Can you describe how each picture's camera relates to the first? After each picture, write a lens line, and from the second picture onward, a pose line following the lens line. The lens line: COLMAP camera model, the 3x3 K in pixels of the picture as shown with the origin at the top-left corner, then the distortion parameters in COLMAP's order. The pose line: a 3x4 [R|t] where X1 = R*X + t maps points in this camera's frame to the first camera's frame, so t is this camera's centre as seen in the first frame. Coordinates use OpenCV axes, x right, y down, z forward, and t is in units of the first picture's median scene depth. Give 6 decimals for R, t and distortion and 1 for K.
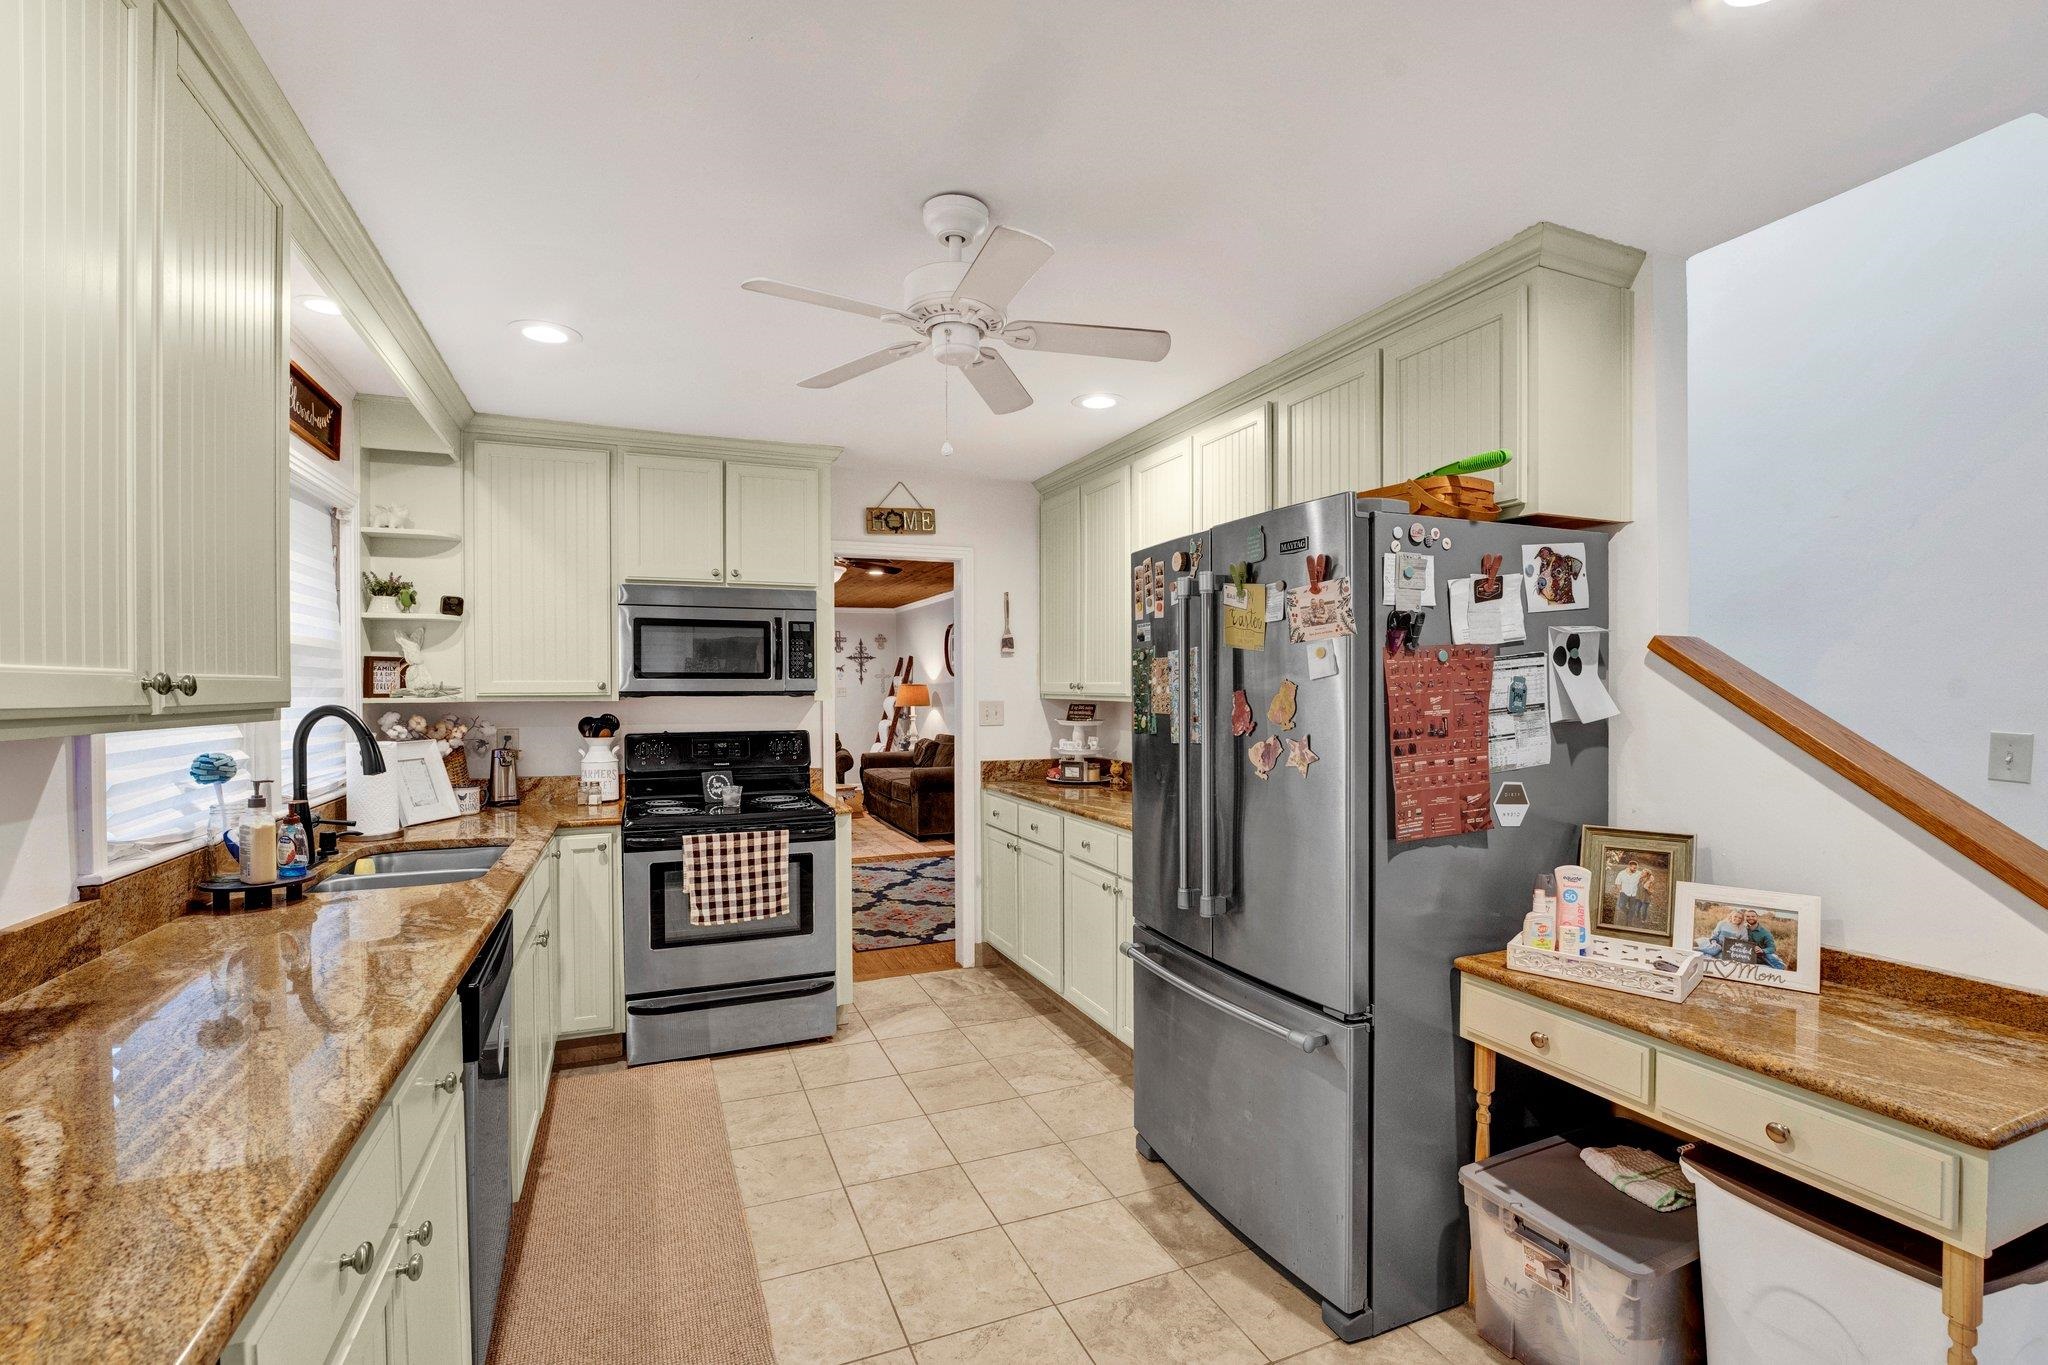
lens RADIAL K [[900.1, 0, 1032.9], [0, 900.1, 695.5], [0, 0, 1]] dist [-0.024076, 0.001789]
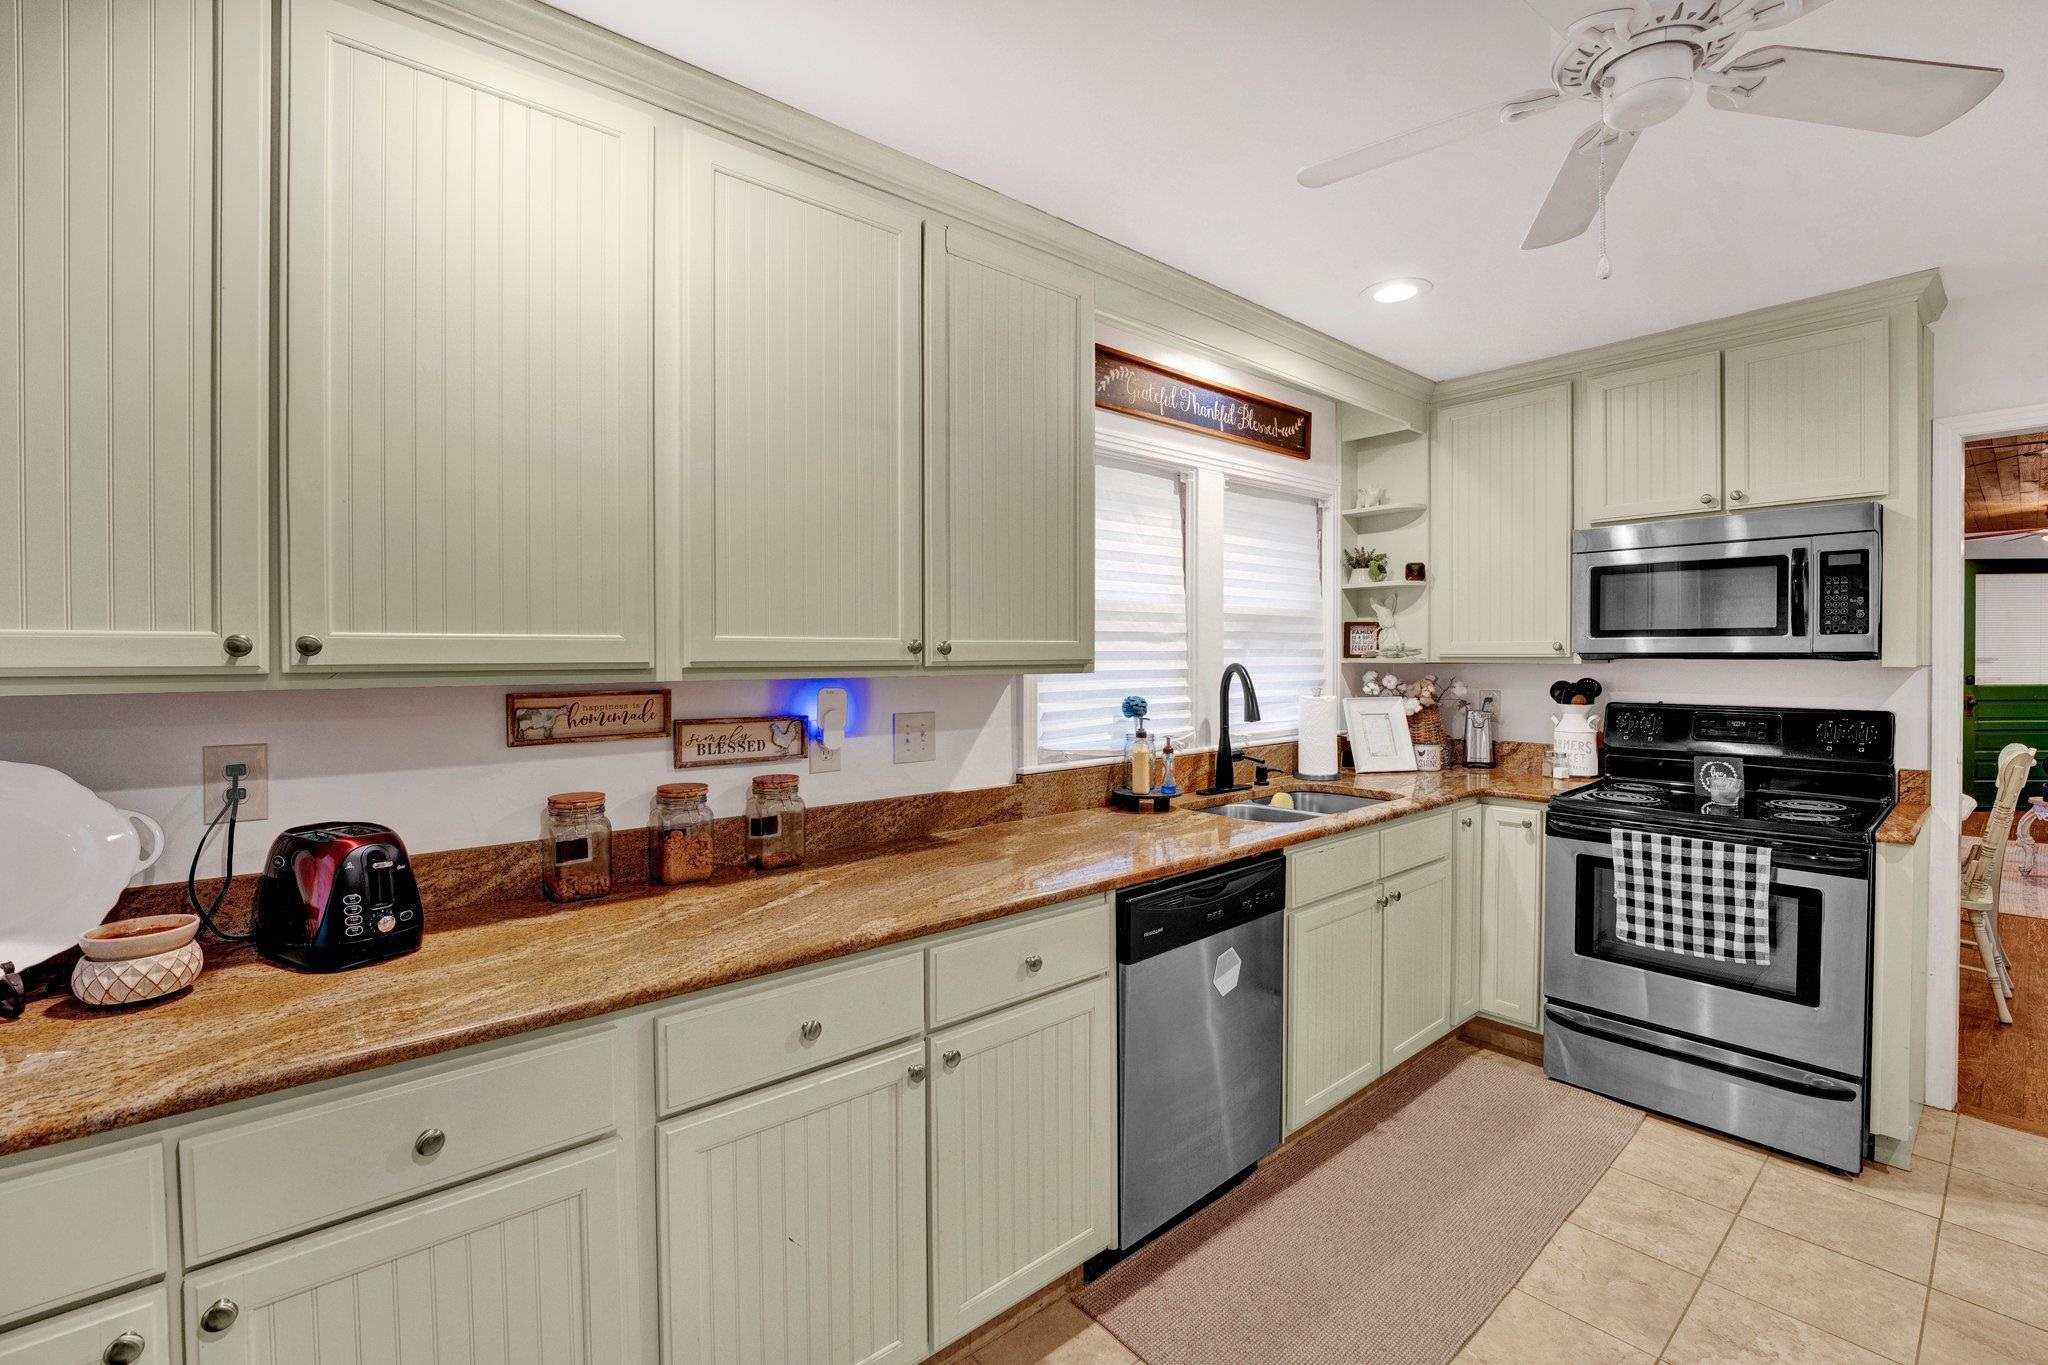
lens RADIAL K [[900.1, 0, 1016.9], [0, 900.1, 669.2], [0, 0, 1]] dist [-0.024076, 0.001789]
pose [[0.295312, 0.017435, -0.955242, 0.222275], [-0.004270, 0.999848, 0.016929, -0.000815], [0.955391, -0.000920, 0.295342, 0.234883]]
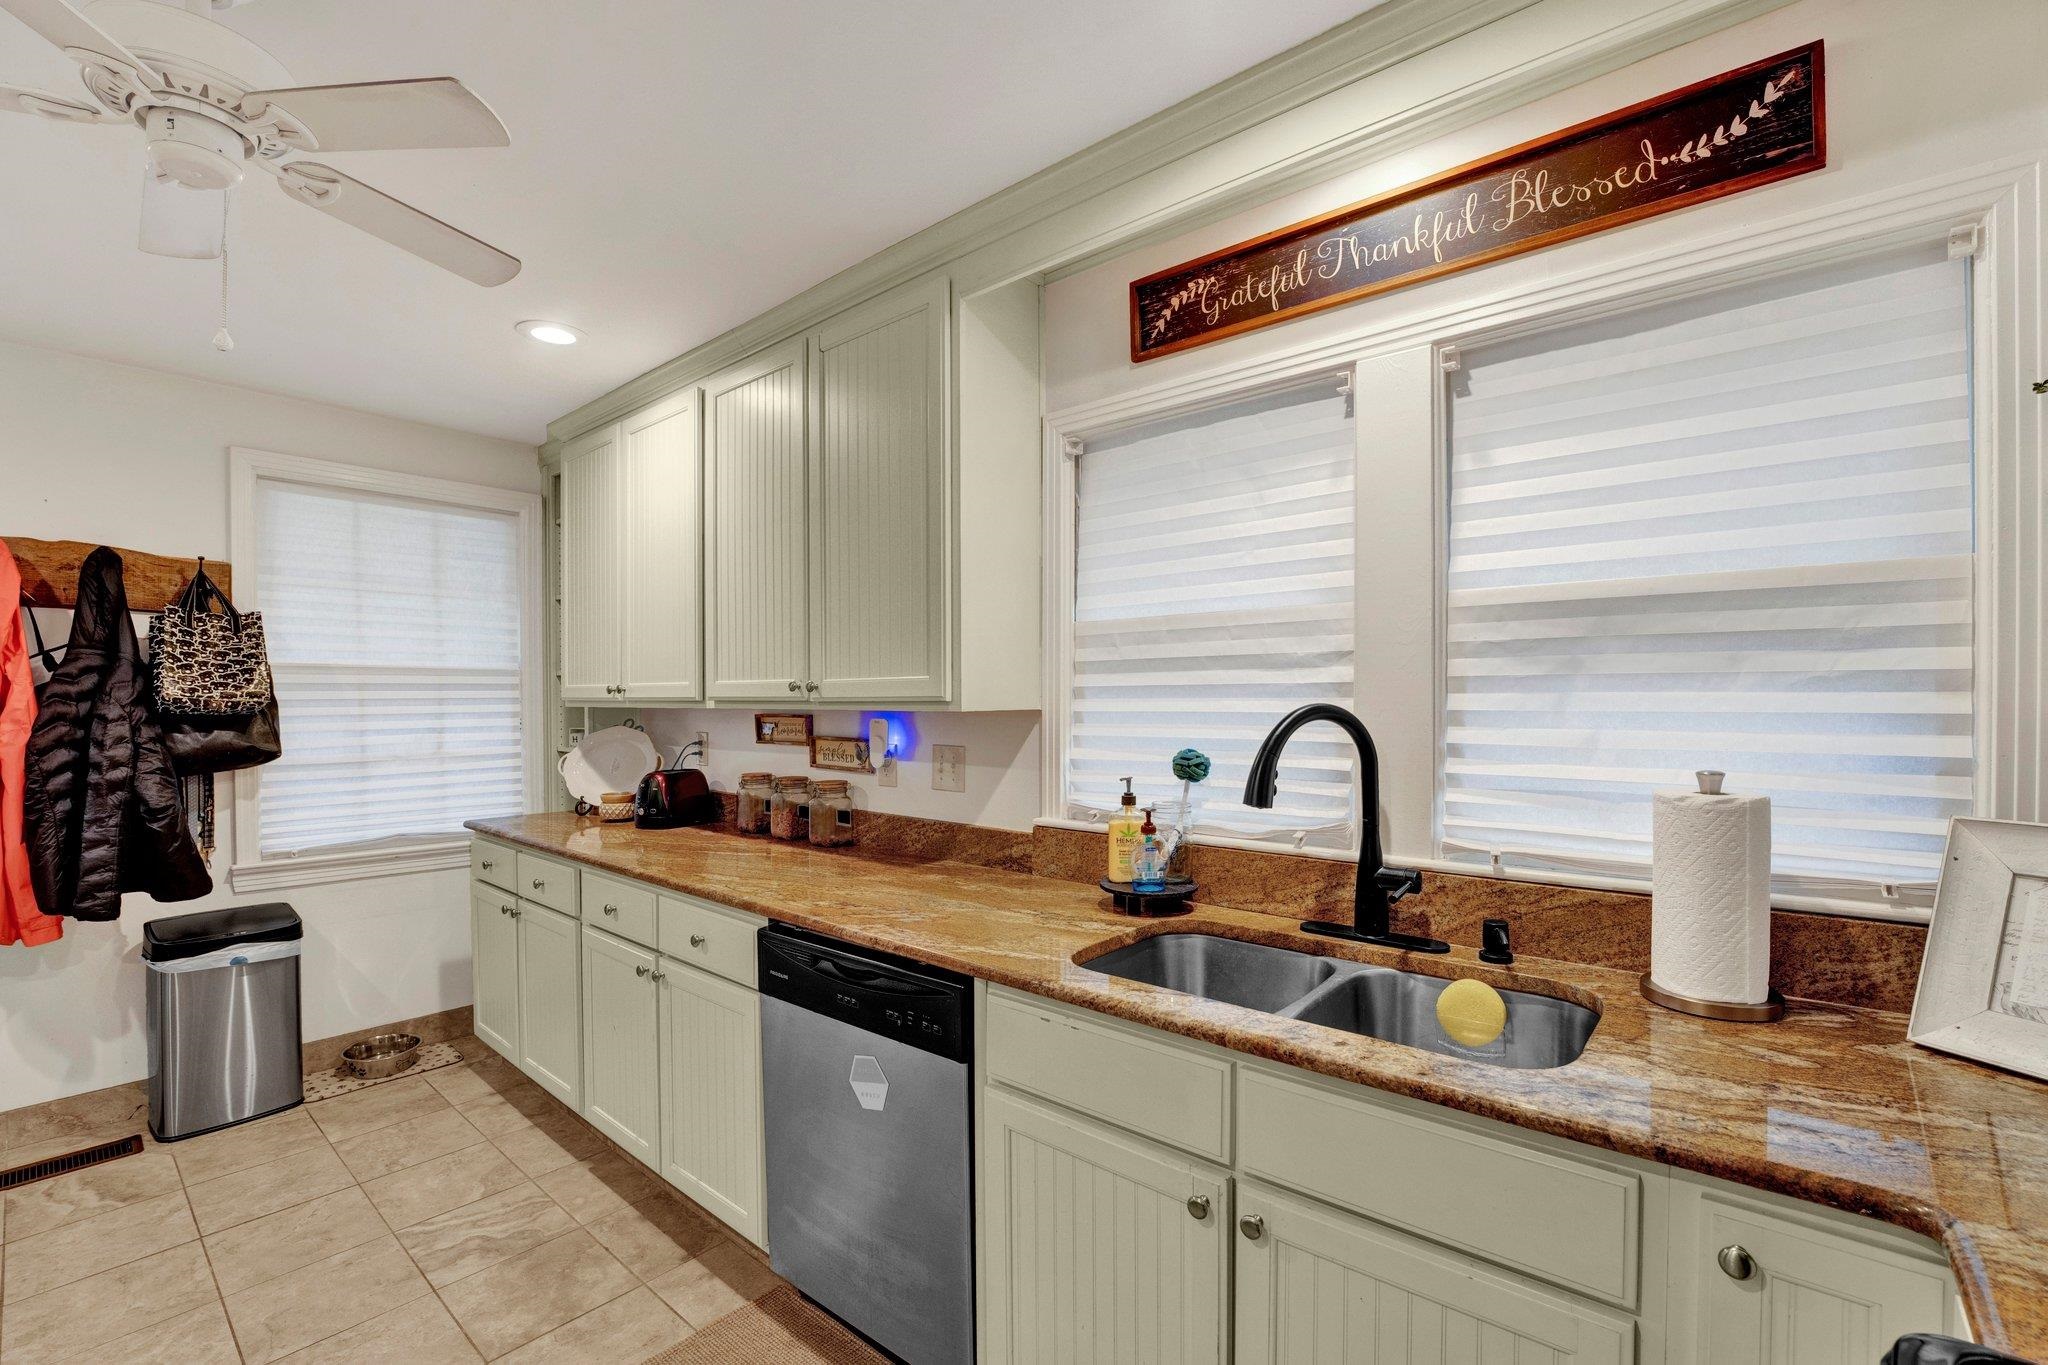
lens RADIAL K [[887.2, 0, 1014.6], [0, 887.2, 699.1], [0, 0, 1]] dist [-0.031345, 0.003318]
pose [[-0.902083, 0.010800, -0.431428, -0.199194], [0.005800, 0.999900, 0.012904, -0.002516], [0.431524, 0.009138, -0.902055, 1.060122]]
